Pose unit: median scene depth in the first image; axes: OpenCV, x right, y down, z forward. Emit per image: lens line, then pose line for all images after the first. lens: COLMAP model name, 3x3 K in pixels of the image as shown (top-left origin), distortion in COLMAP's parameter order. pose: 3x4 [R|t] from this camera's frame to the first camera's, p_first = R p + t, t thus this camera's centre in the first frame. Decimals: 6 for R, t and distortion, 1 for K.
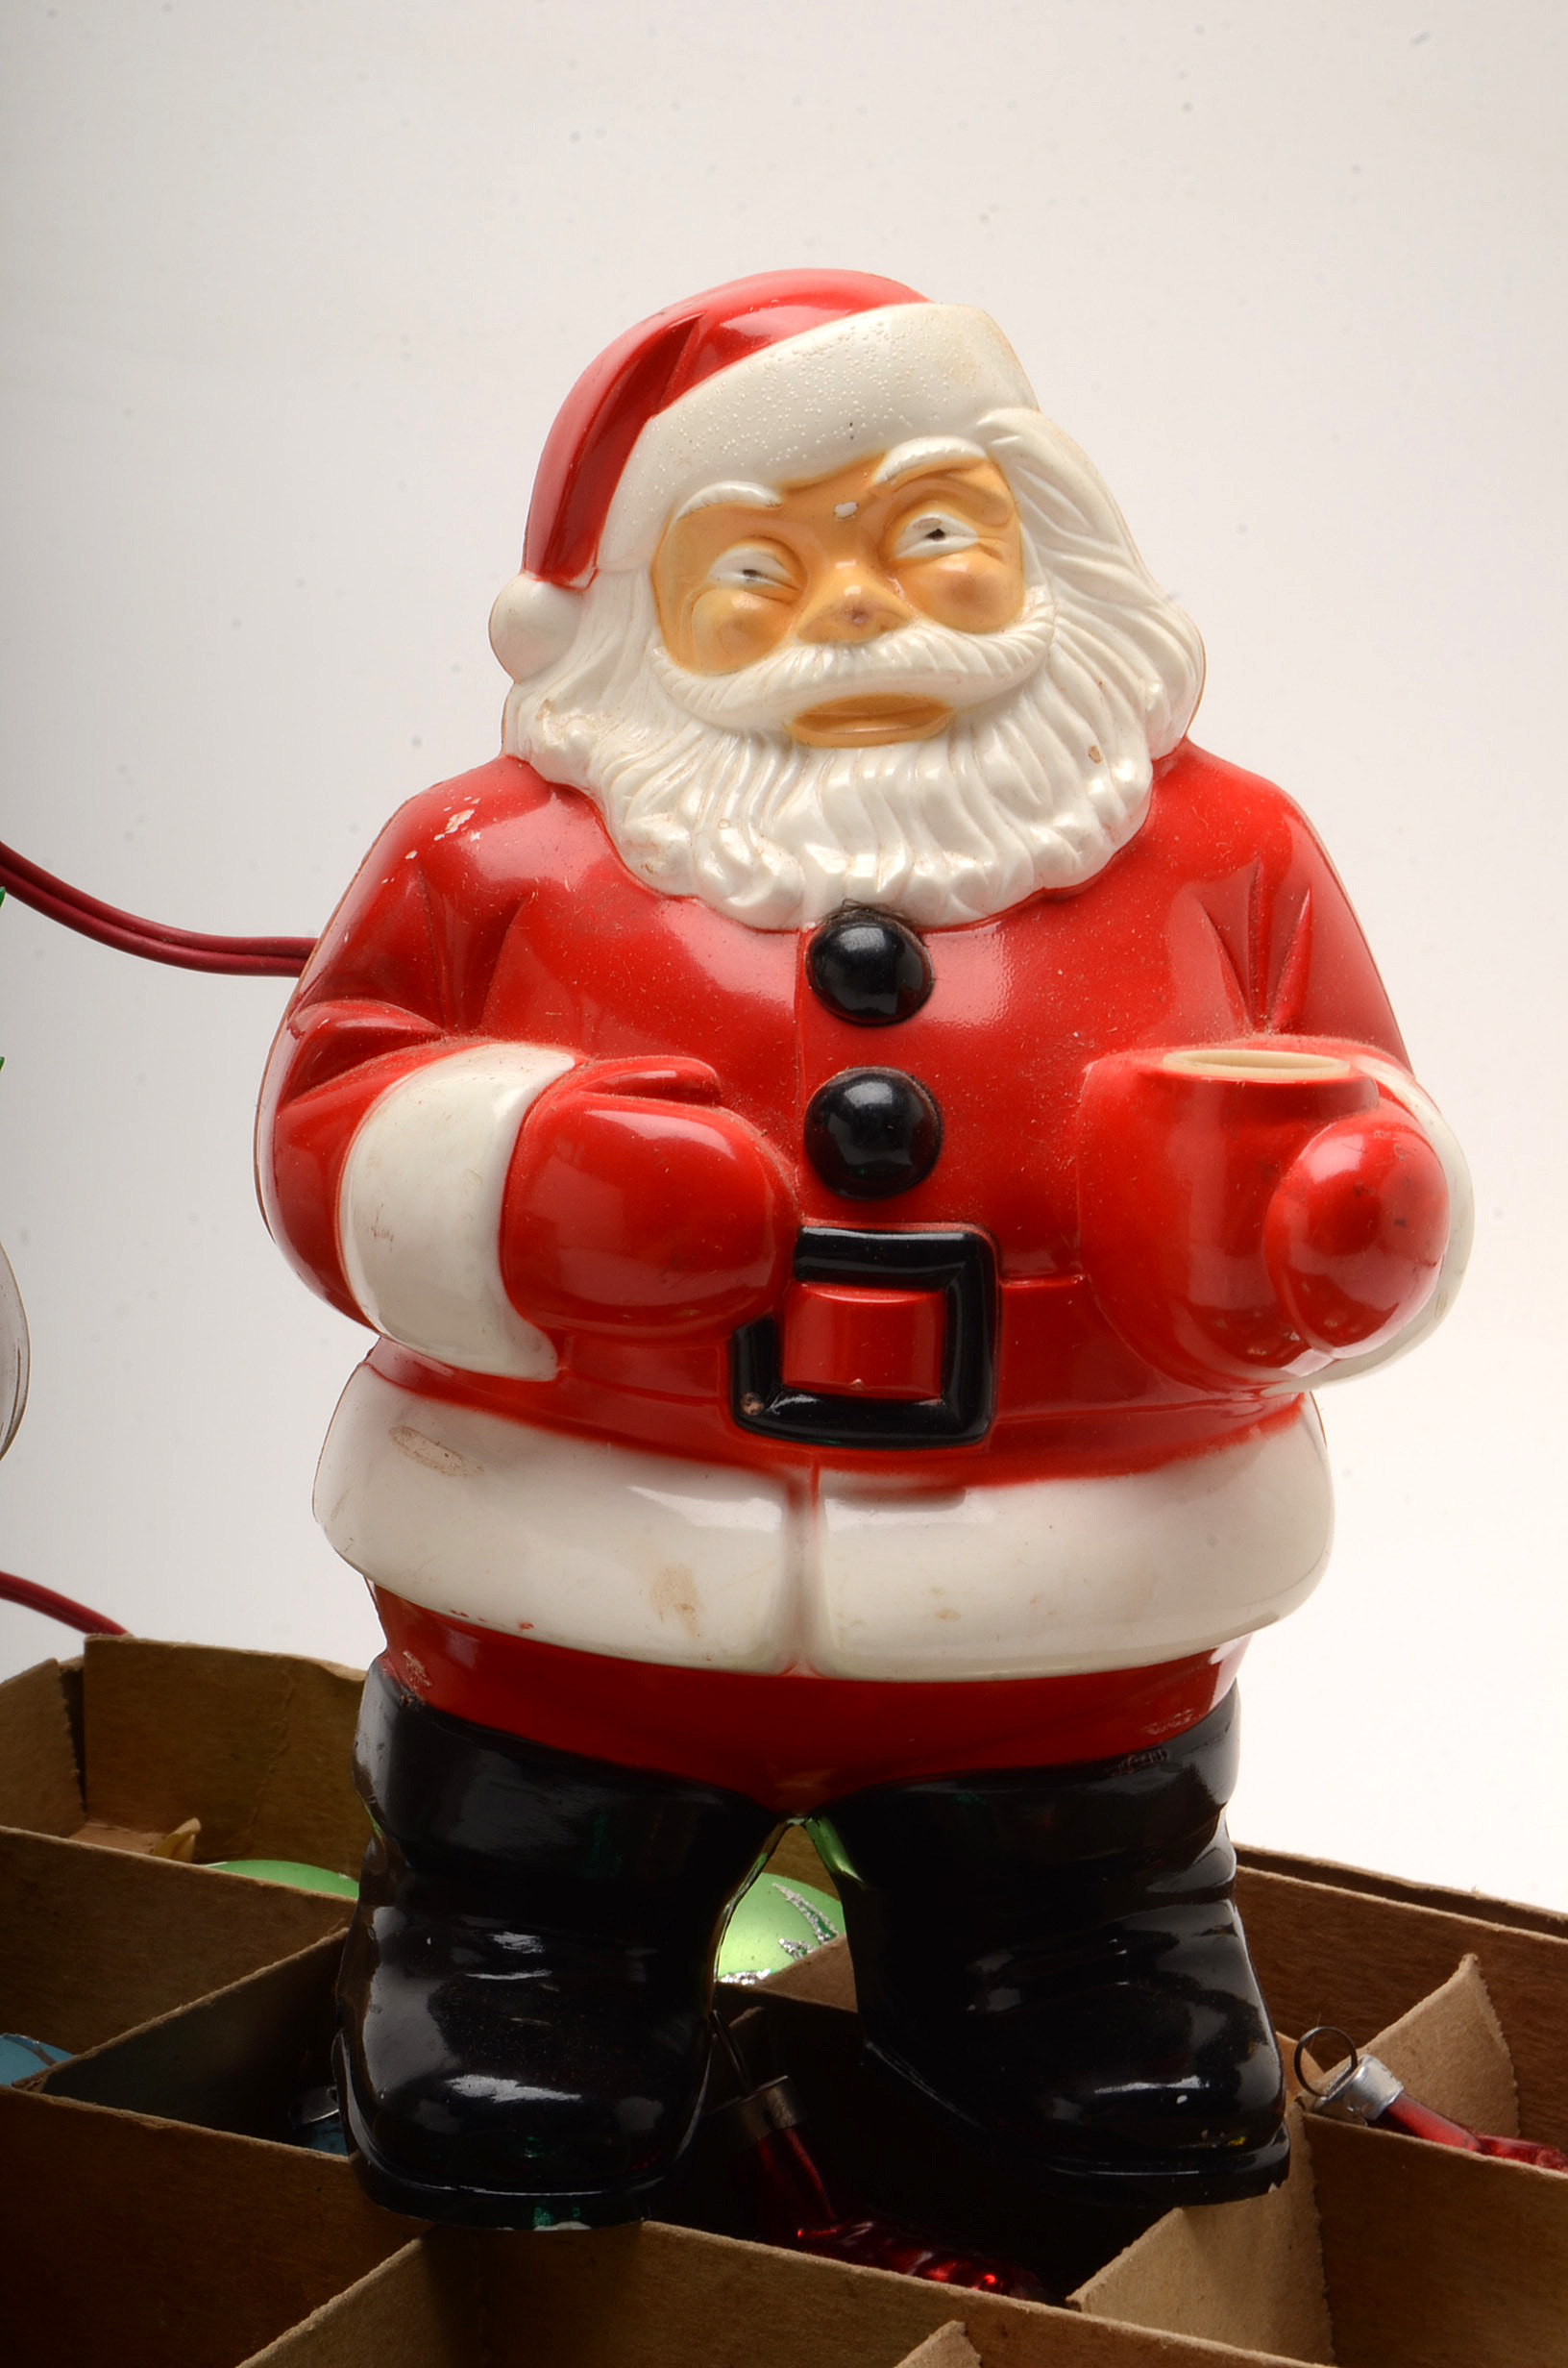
lens RADIAL K [[4279.9, 0, 784.0], [0, 4279.9, 1184.0], [0, 0, 1]] dist [-0.055550, 0.022161]
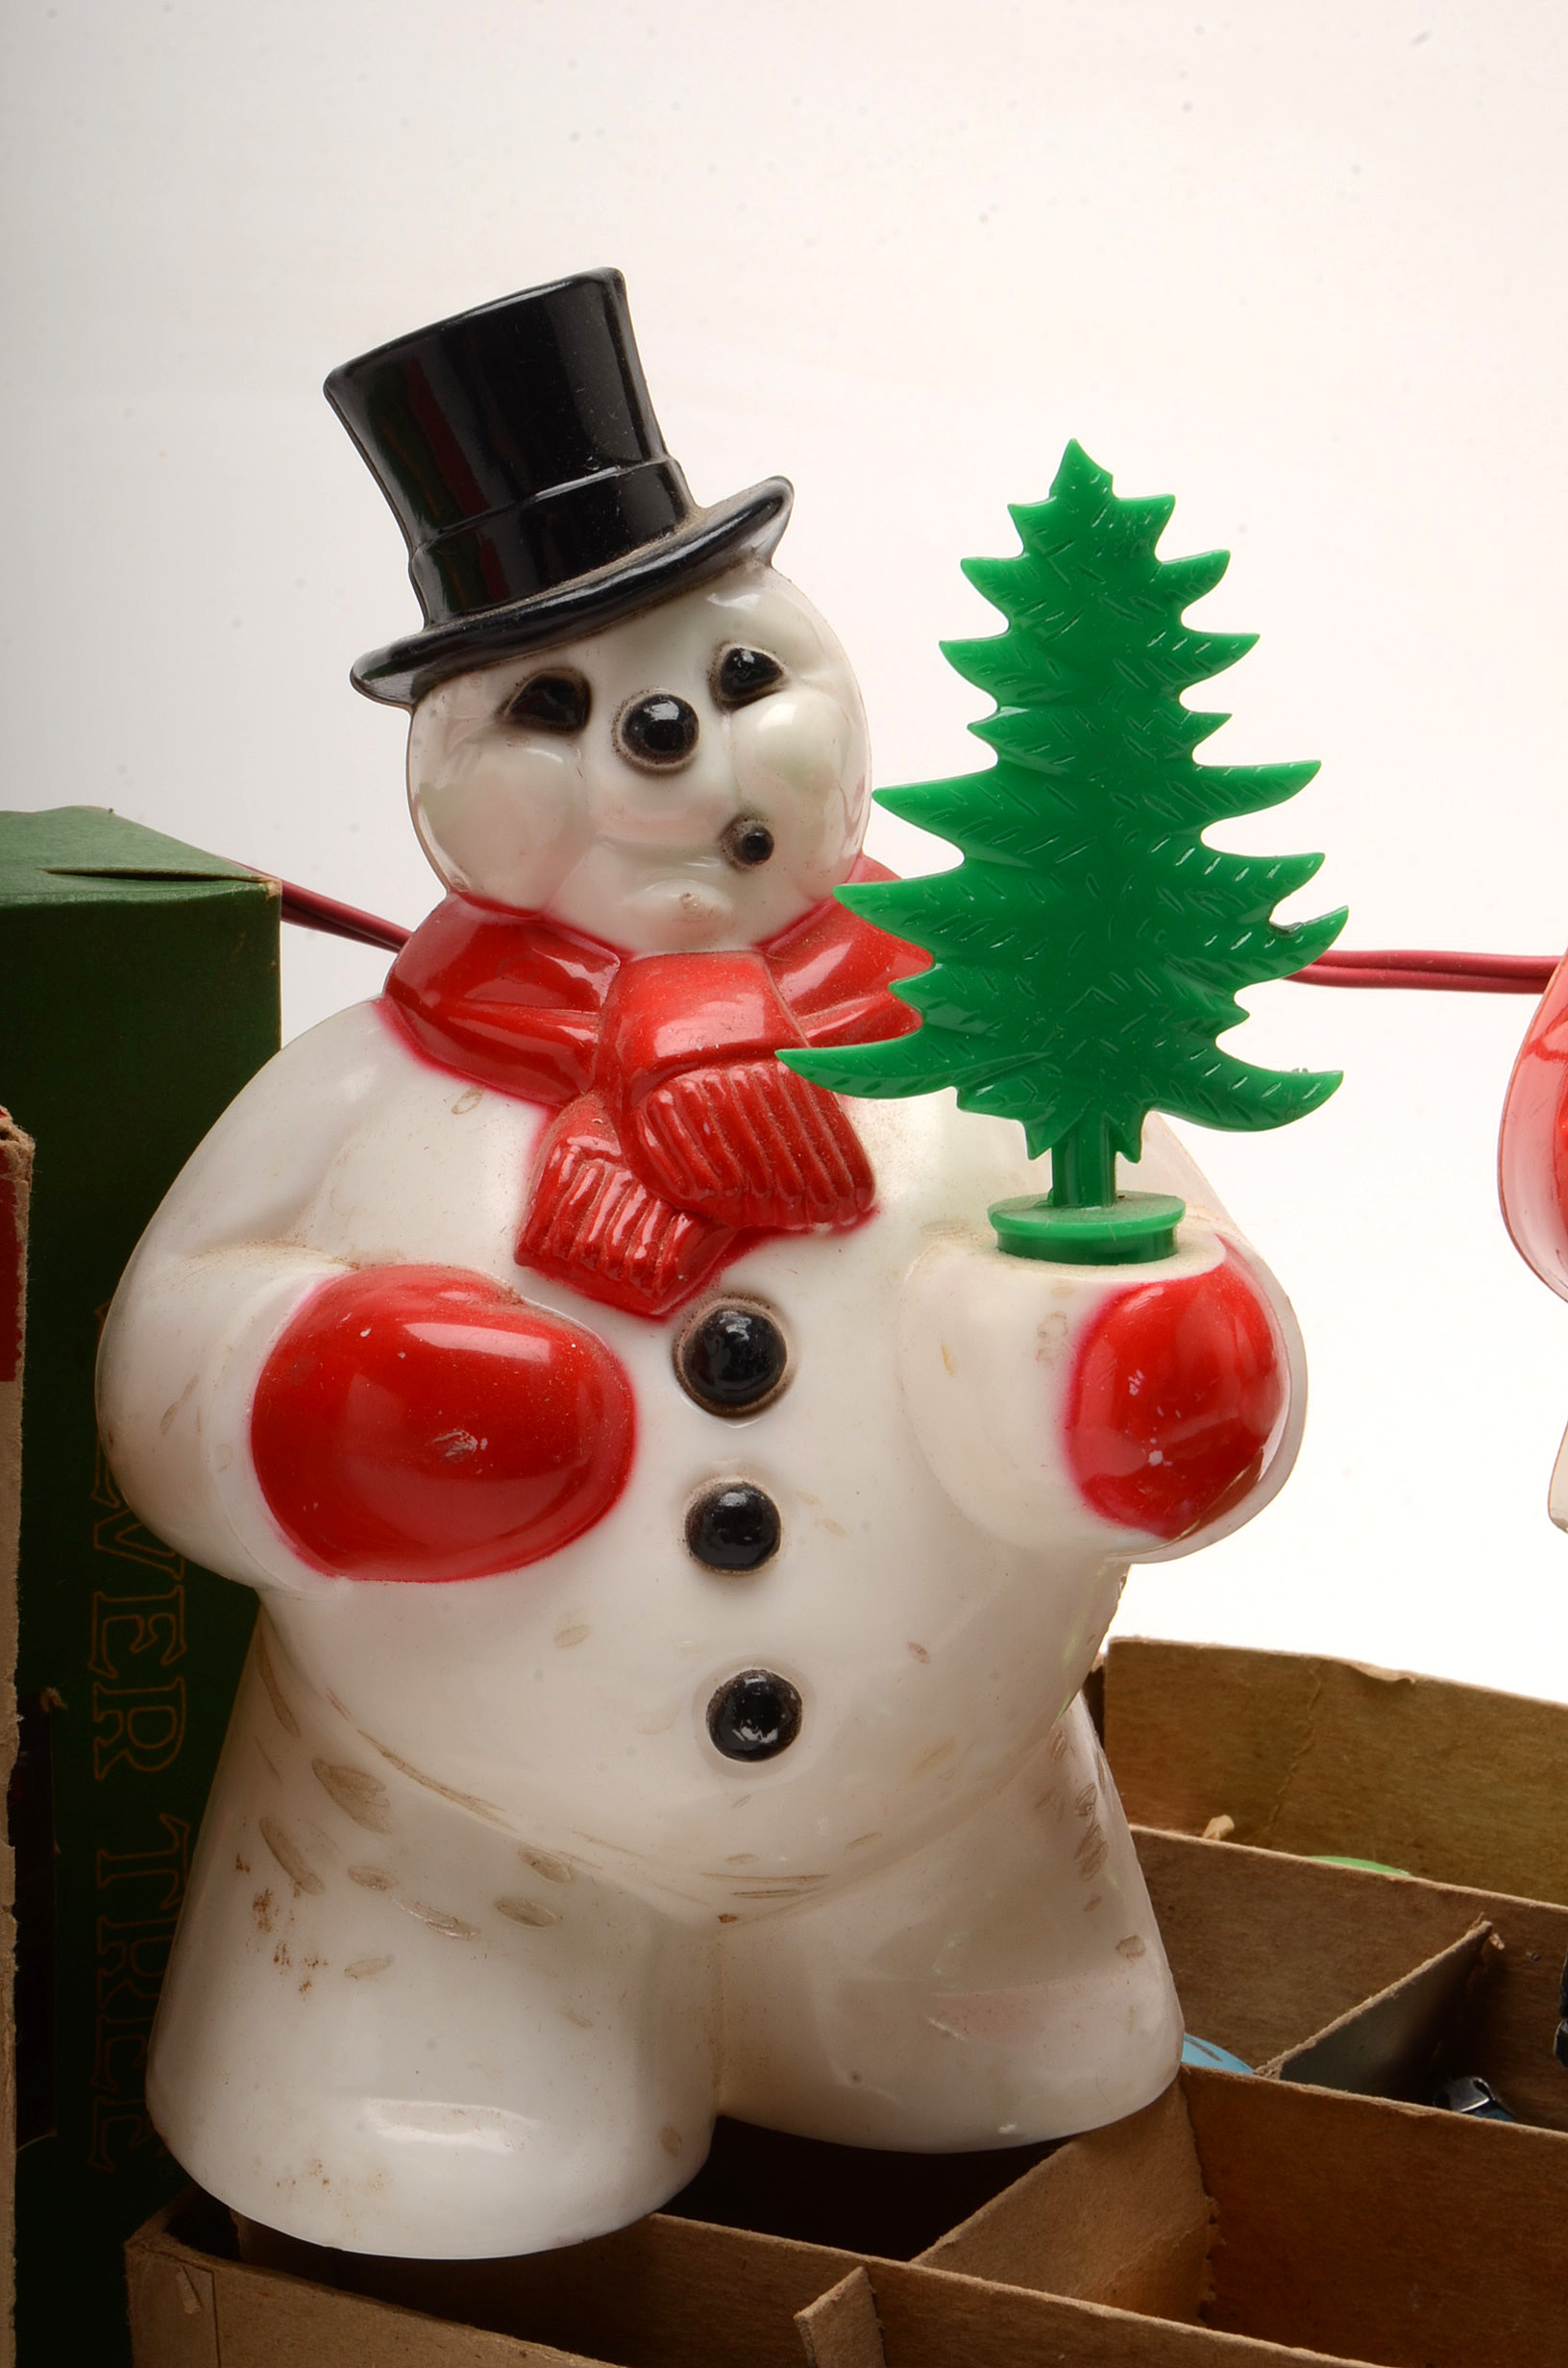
lens RADIAL K [[4279.9, 0, 784.0], [0, 4279.9, 1184.0], [0, 0, 1]] dist [-0.055550, 0.022161]
pose [[0.998134, -0.005348, -0.060826, -0.243917], [0.005320, 0.999986, -0.000627, -0.003296], [0.060829, 0.000302, 0.998148, -0.035629]]
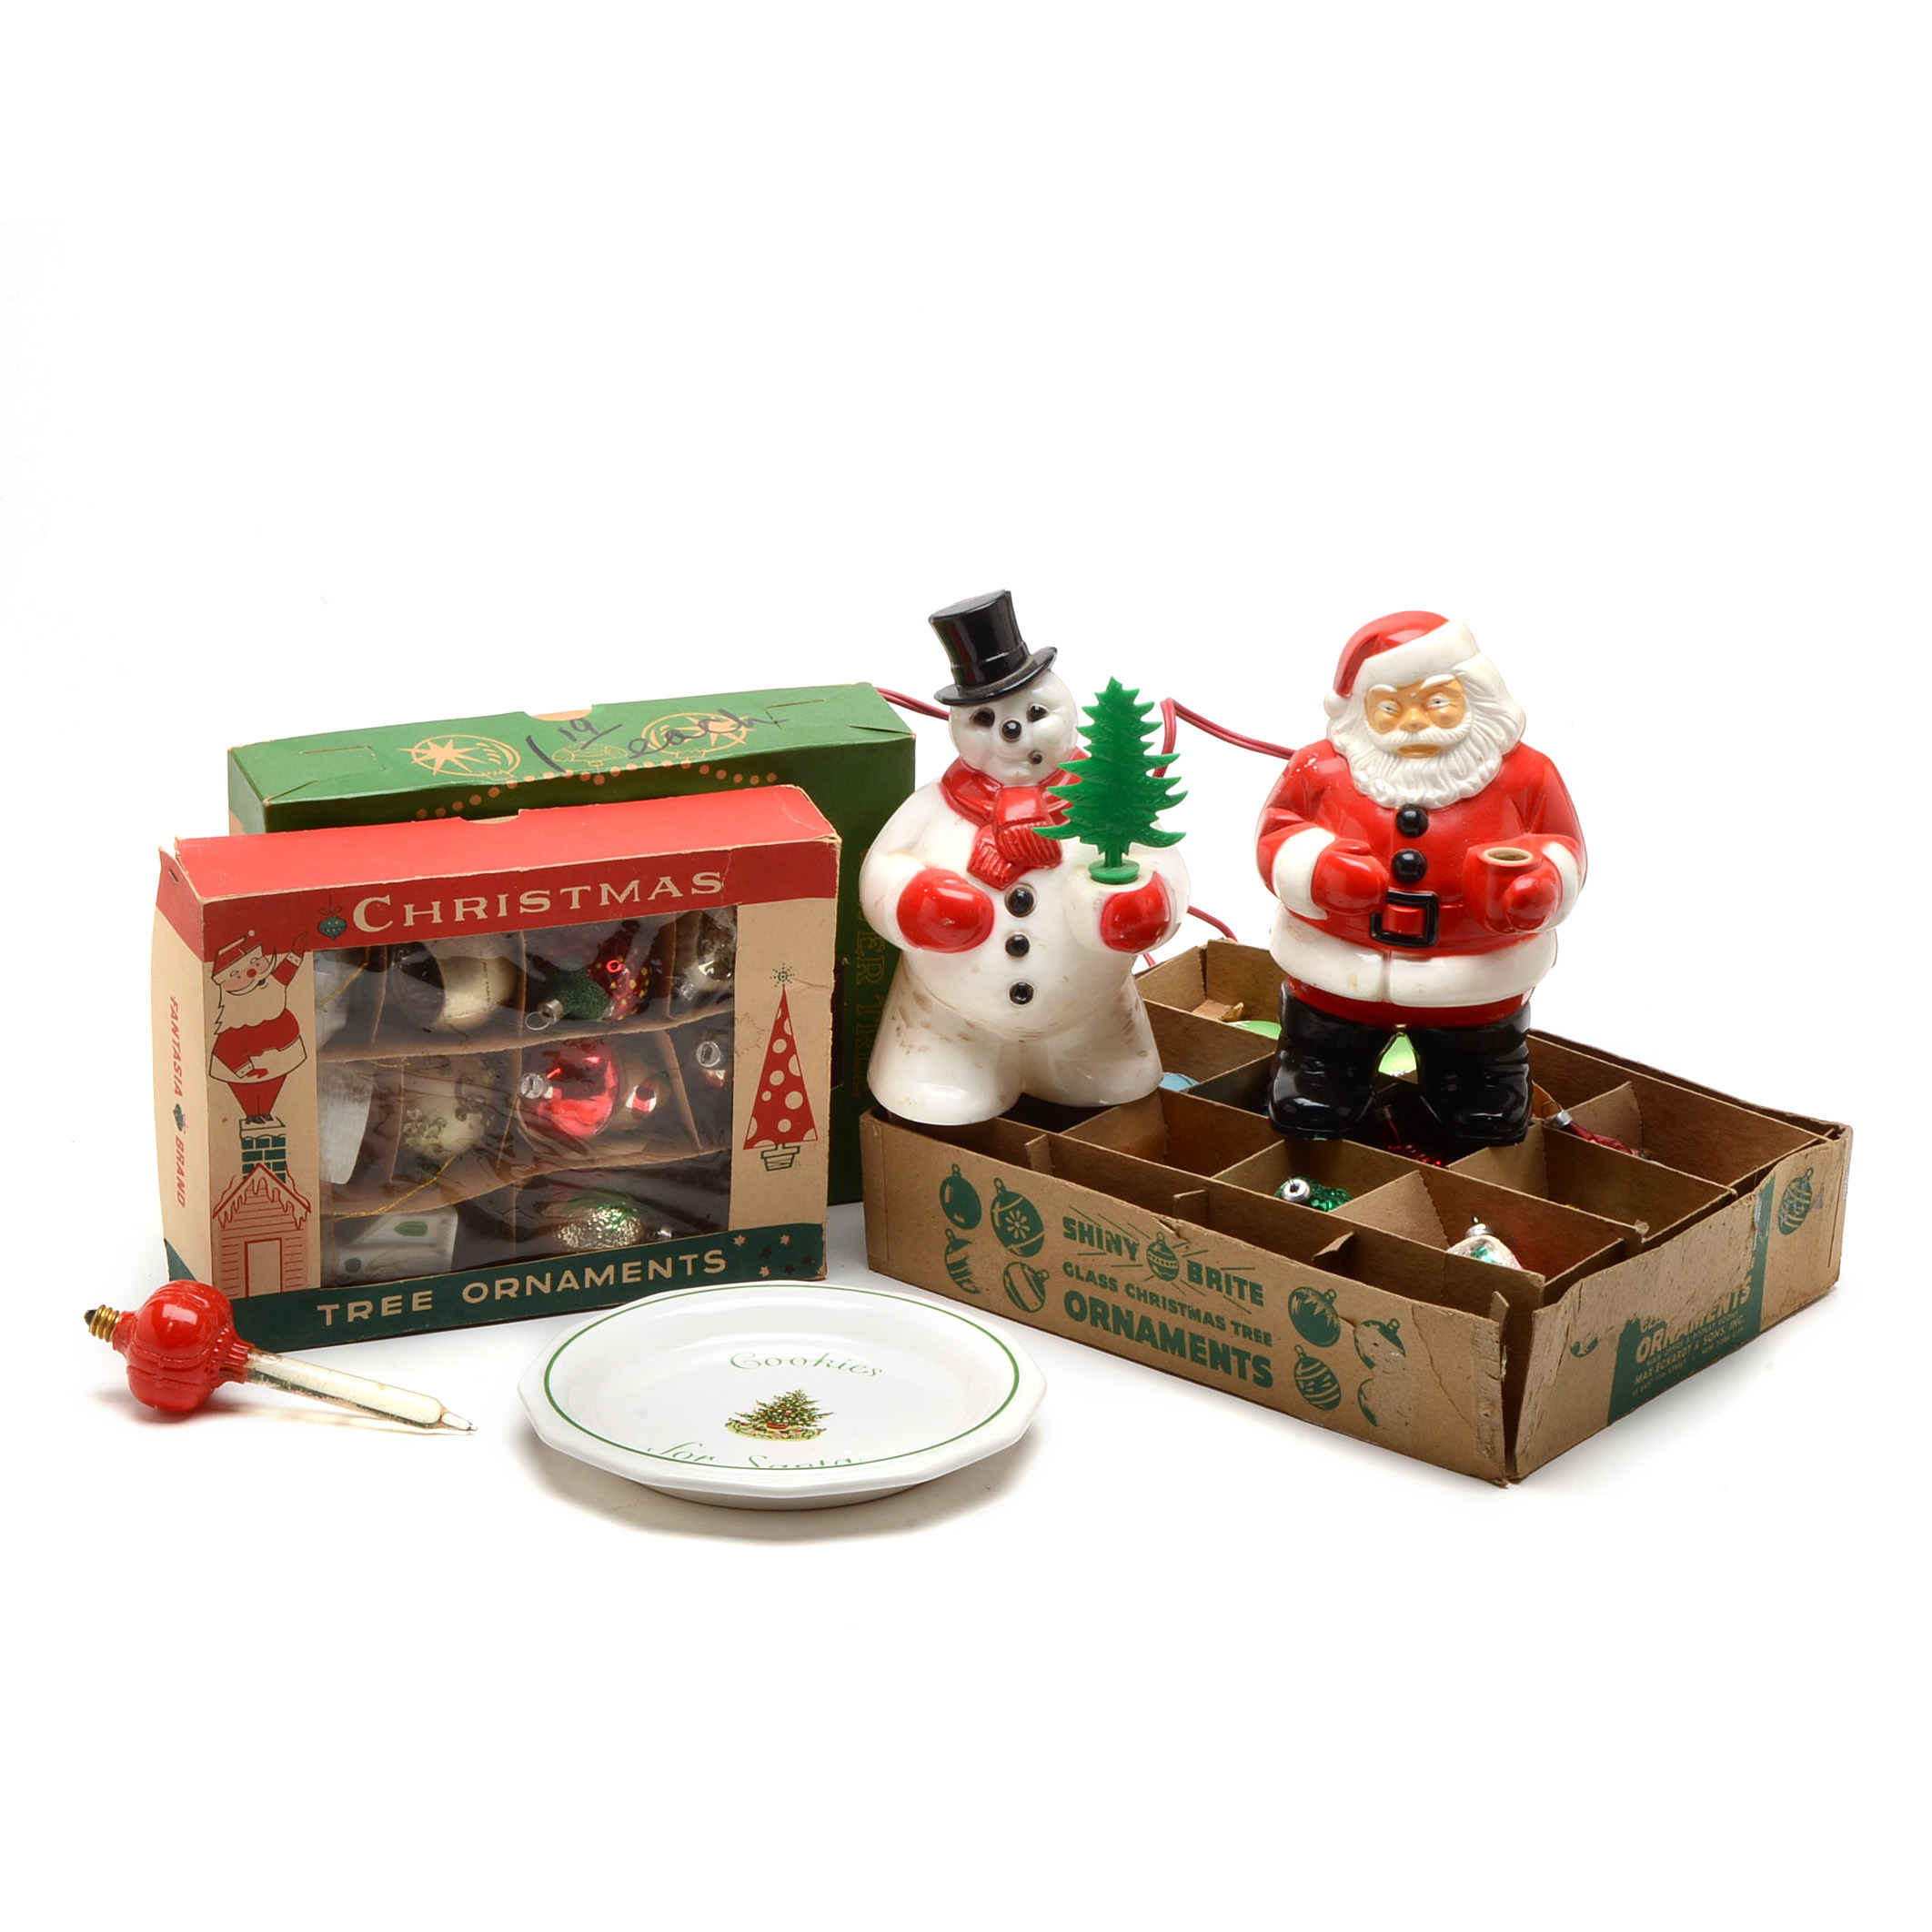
lens RADIAL K [[5644.6, 0, 966.0], [0, 5644.6, 966.0], [0, 0, 1]] dist [-0.017328, -0.287083]
pose [[0.975694, 0.067375, -0.208522, 0.668919], [-0.025800, 0.980263, 0.196009, -0.872139], [0.217612, -0.185865, 0.958175, -3.805732]]
